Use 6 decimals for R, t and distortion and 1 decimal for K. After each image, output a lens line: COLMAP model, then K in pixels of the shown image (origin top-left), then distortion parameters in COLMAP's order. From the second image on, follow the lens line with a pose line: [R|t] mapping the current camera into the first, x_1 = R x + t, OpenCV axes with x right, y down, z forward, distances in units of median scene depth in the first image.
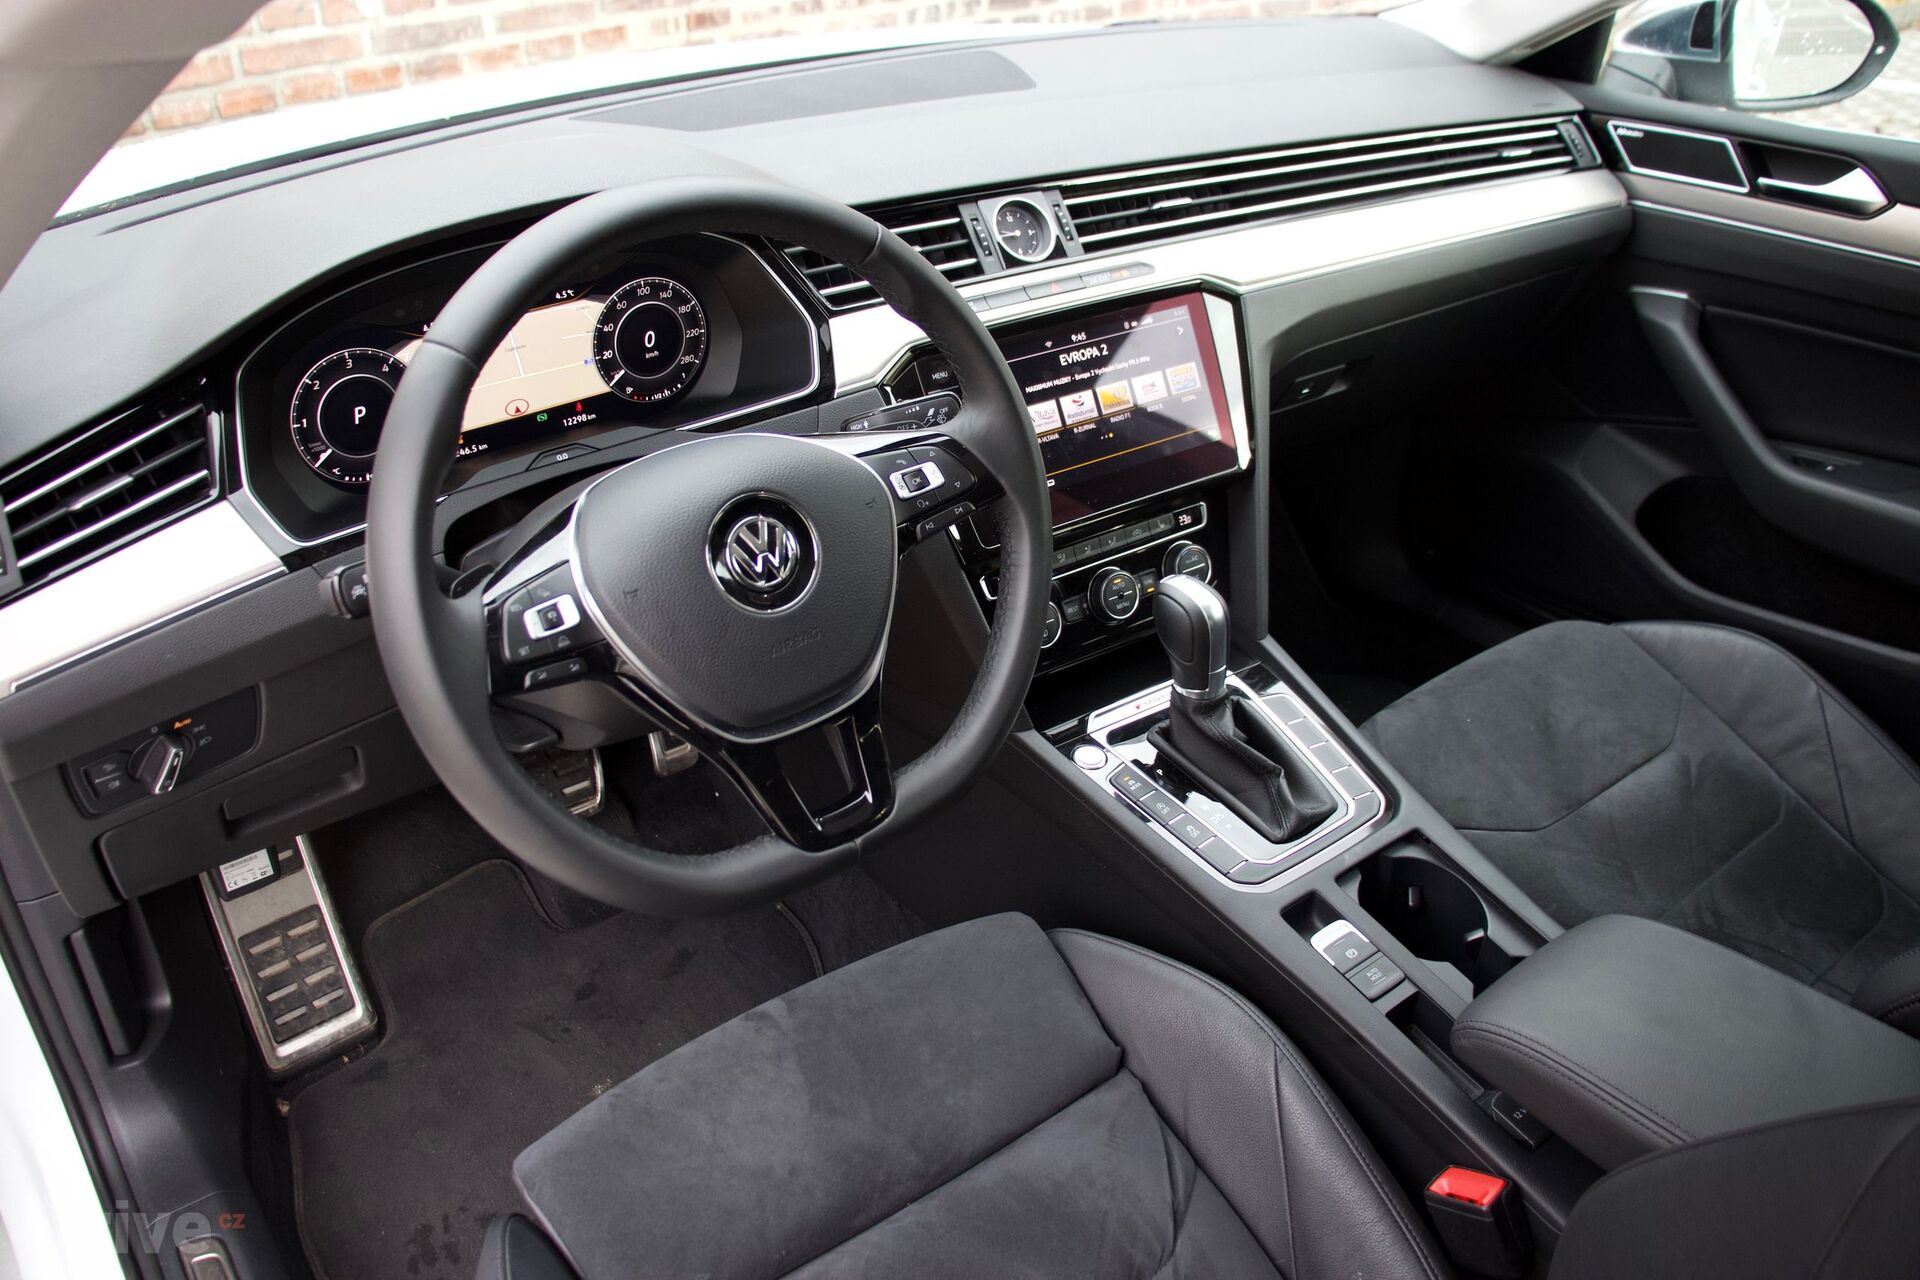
lens RADIAL K [[1573.4, 0, 962.1], [0, 1573.4, 595.5], [0, 0, 1]] dist [-0.208860, 0.194377]
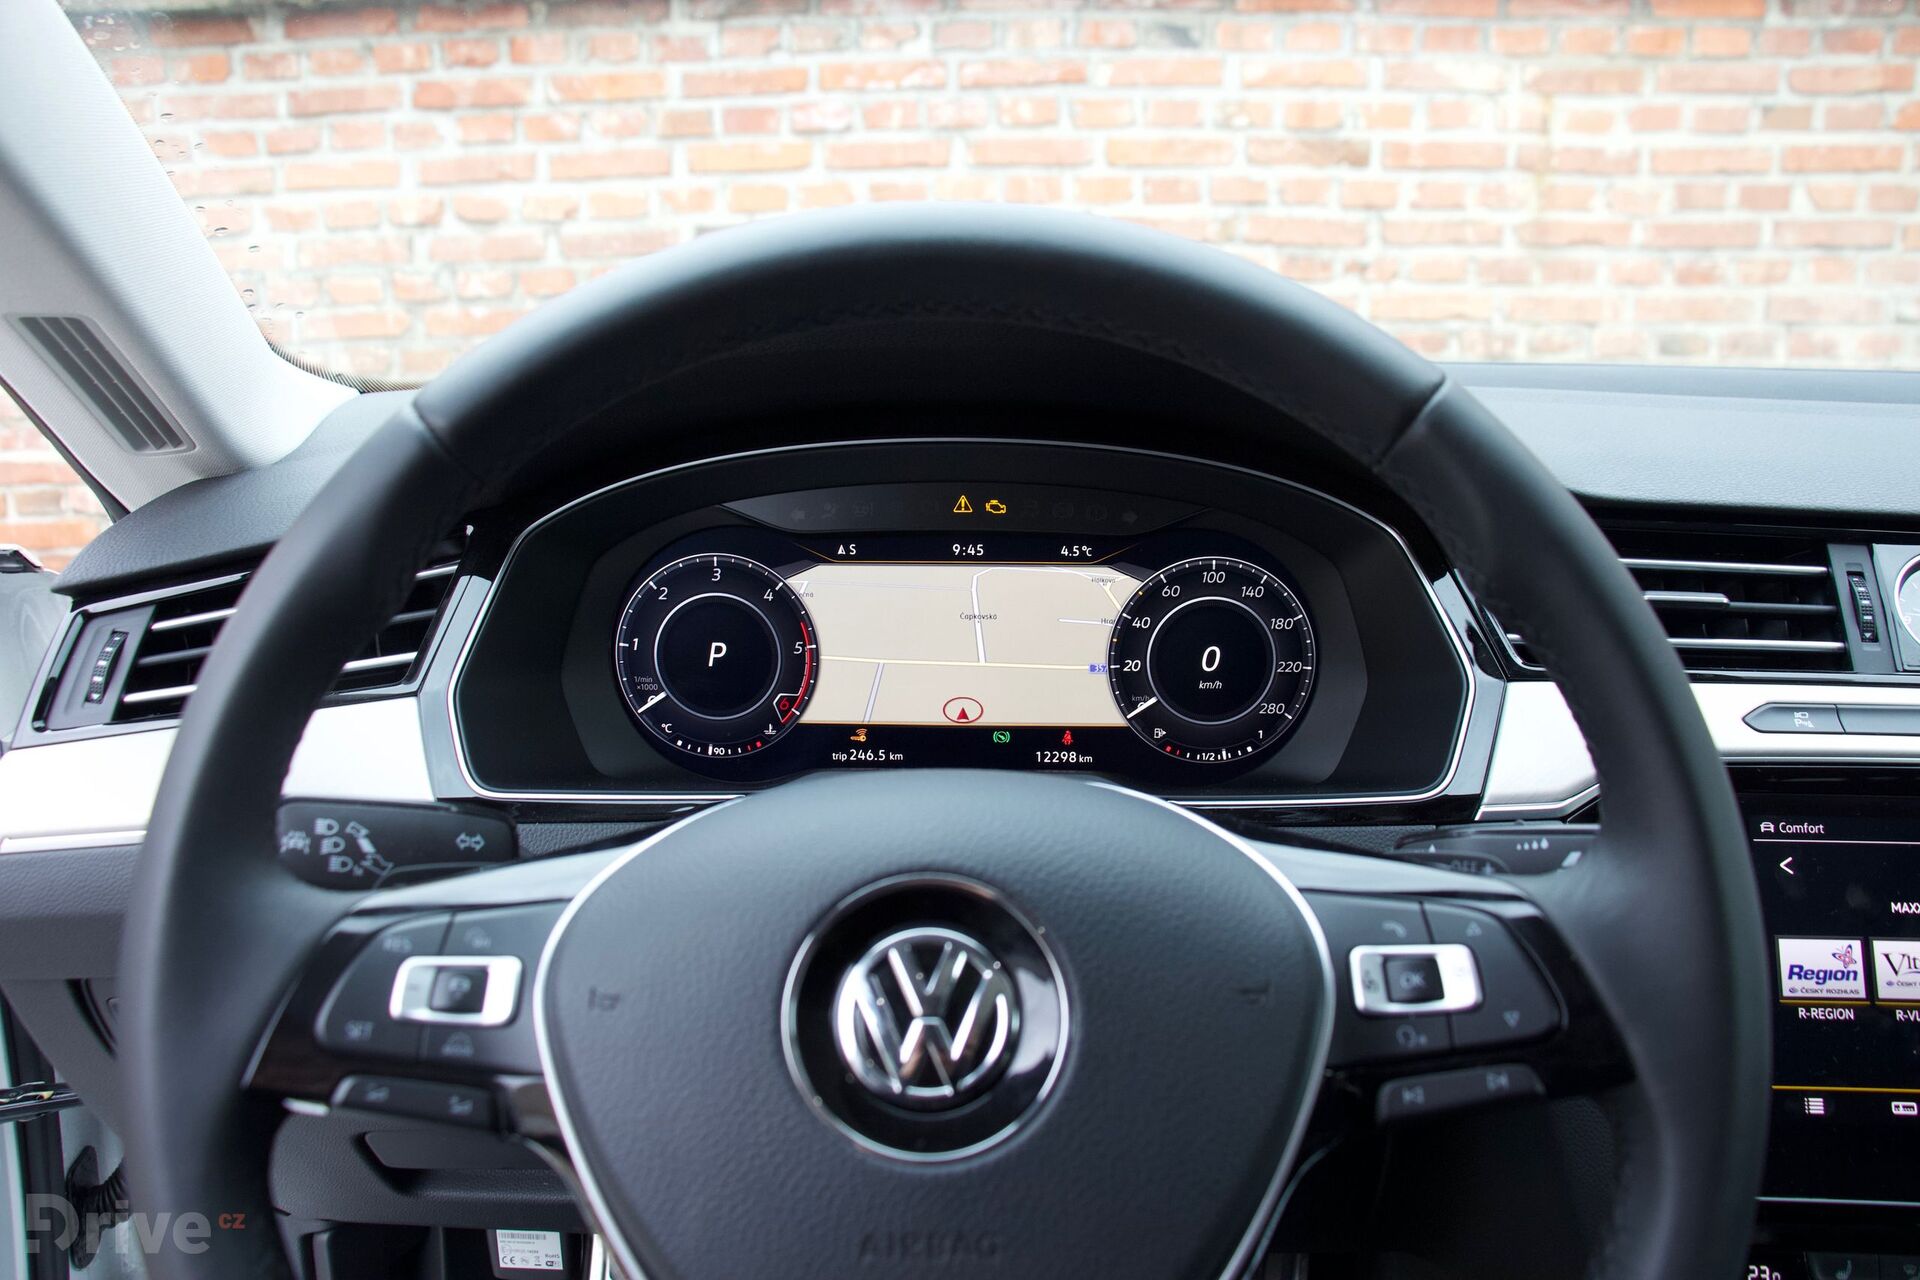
lens RADIAL K [[1573.4, 0, 962.1], [0, 1573.4, 595.5], [0, 0, 1]] dist [-0.208860, 0.194377]
pose [[0.778257, 0.143276, -0.611382, 0.091094], [-0.317979, 0.929484, -0.186948, -0.043652], [0.541485, 0.339900, 0.768936, 0.471181]]
